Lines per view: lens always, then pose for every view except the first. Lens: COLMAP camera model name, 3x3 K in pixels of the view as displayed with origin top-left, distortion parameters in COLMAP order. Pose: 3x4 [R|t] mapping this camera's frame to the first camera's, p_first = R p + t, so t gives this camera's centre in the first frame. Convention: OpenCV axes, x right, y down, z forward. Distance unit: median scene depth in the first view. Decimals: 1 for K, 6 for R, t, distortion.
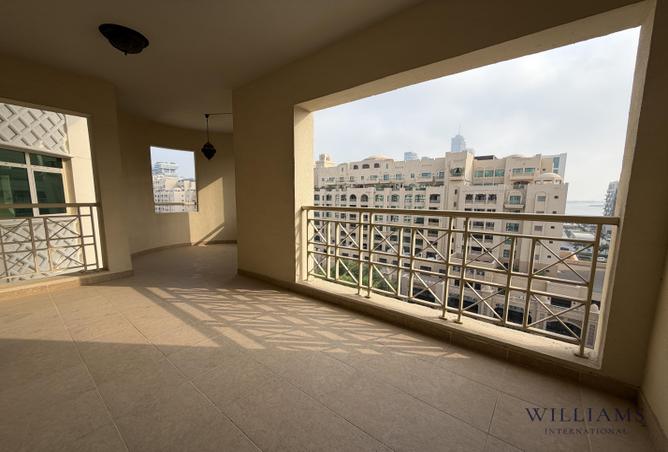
lens RADIAL K [[265.5, 0, 333.6], [0, 265.5, 231.5], [0, 0, 1]] dist [0.008124, 0.000017]
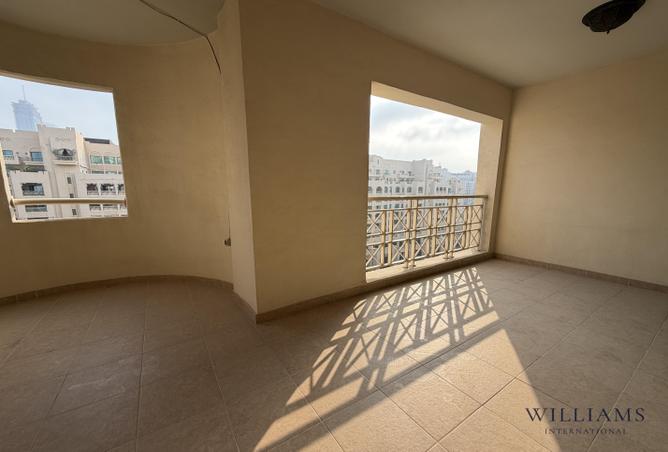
lens RADIAL K [[265.5, 0, 333.0], [0, 265.5, 224.6], [0, 0, 1]] dist [0.008124, 0.000017]
pose [[0.315687, -0.137678, 0.938822, -0.980912], [0.126086, 0.986730, 0.102306, -0.109545], [-0.940449, 0.086075, 0.328857, 0.773950]]
